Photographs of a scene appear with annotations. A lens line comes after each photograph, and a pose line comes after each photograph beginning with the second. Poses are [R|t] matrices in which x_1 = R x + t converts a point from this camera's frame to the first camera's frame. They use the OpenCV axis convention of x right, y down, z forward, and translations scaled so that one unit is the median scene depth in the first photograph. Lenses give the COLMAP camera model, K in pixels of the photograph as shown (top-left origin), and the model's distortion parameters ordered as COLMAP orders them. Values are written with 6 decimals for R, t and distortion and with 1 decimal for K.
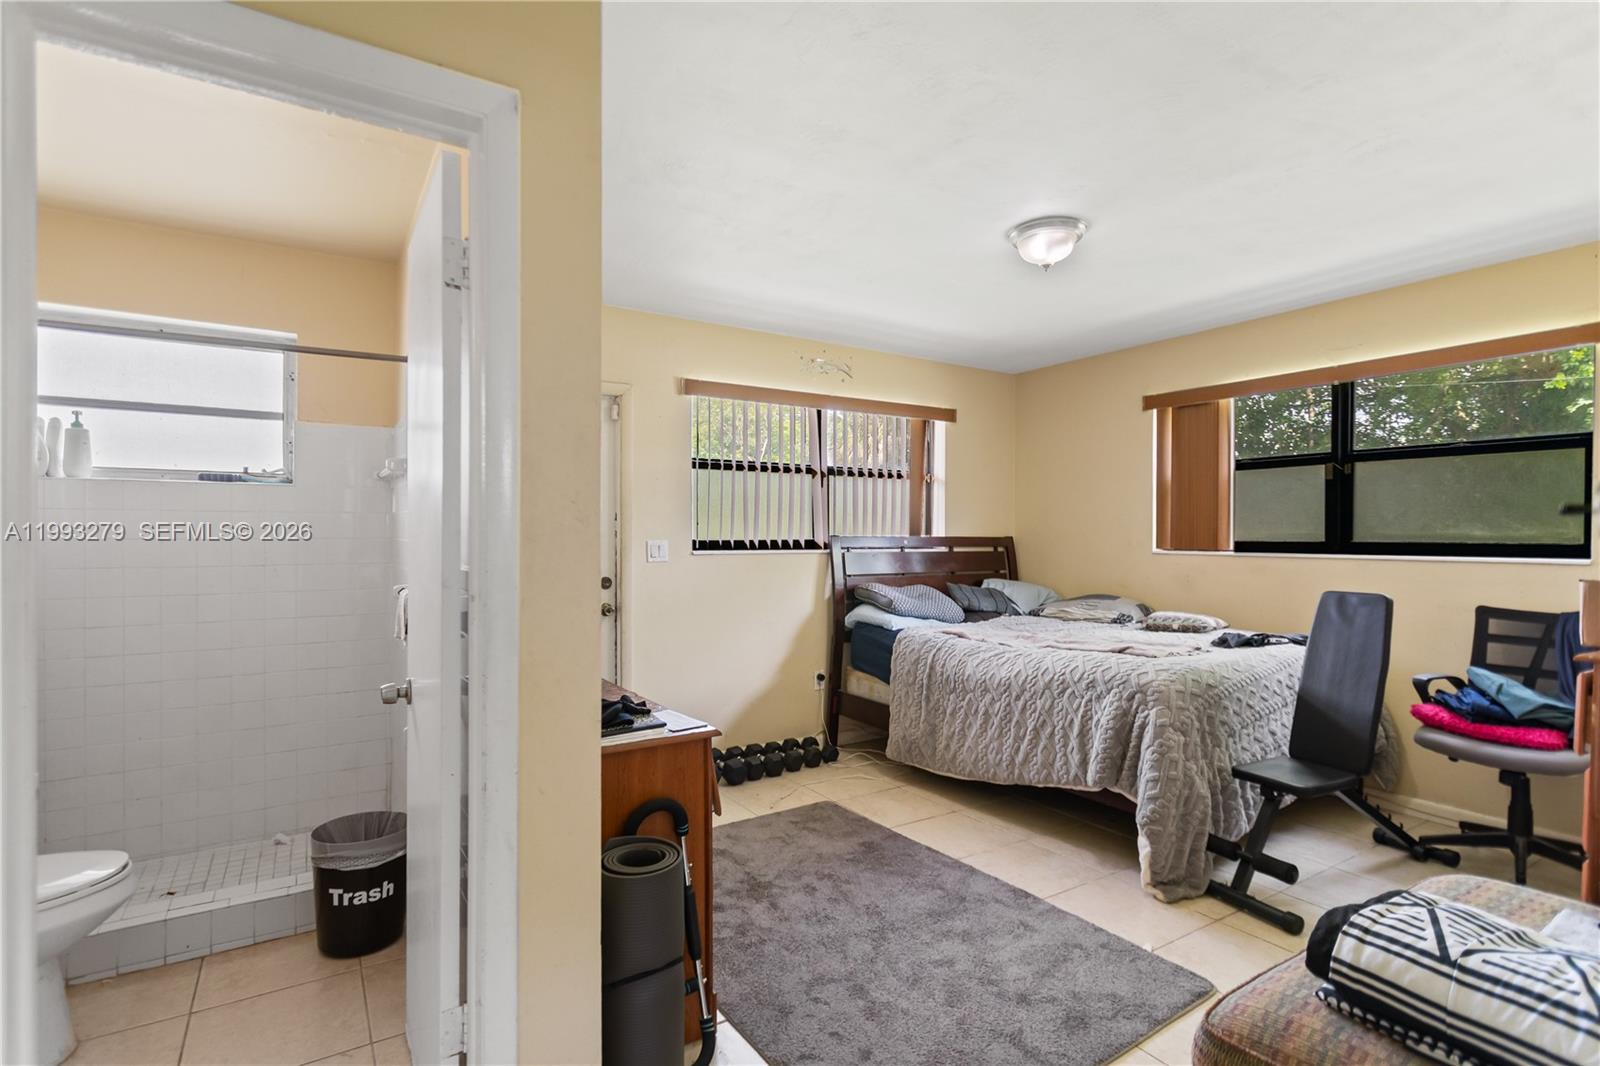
lens RADIAL K [[770.3, 0, 800.0], [0, 770.3, 533.0], [0, 0, 1]] dist [-0.000924, 0.000781]
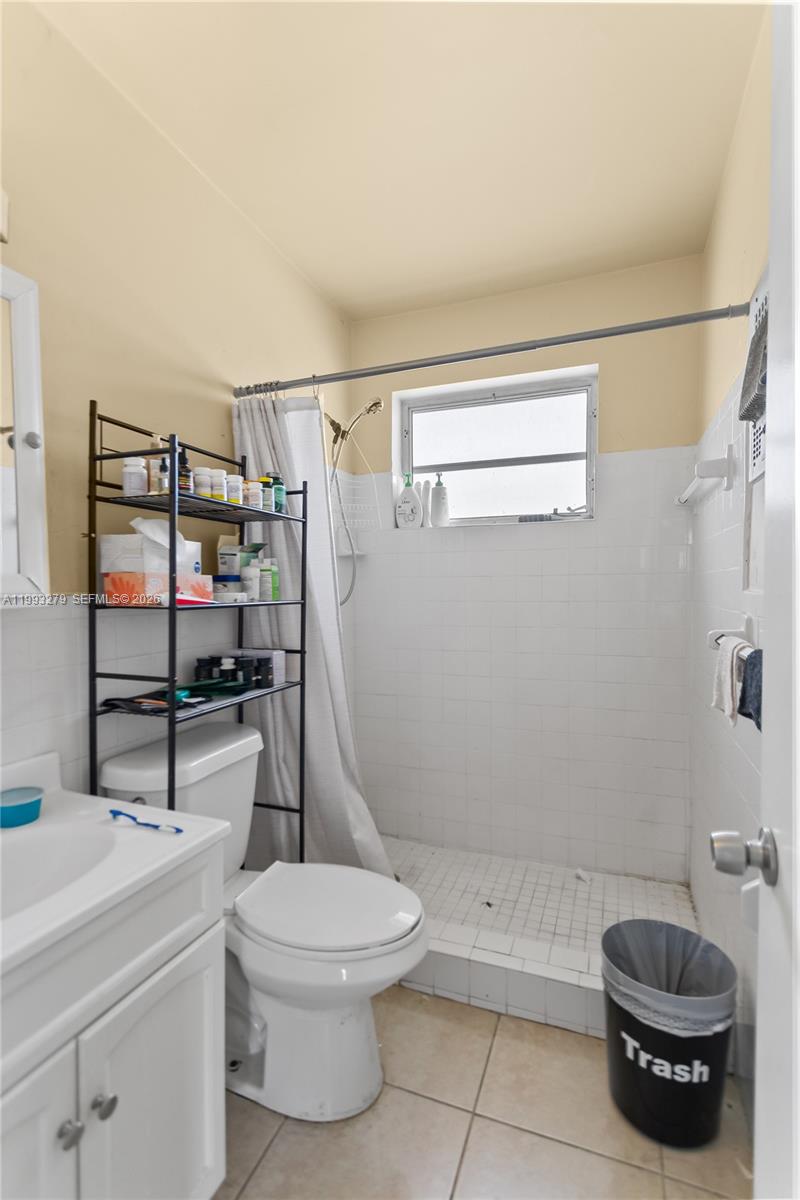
lens RADIAL K [[577.7, 0, 393.1], [0, 577.7, 606.6], [0, 0, 1]] dist [-0.000924, 0.000781]
pose [[0.590997, 0.022825, -0.806351, -0.291512], [0.009299, 0.999340, 0.035103, 0.027552], [0.806620, -0.028244, 0.590395, 0.487211]]
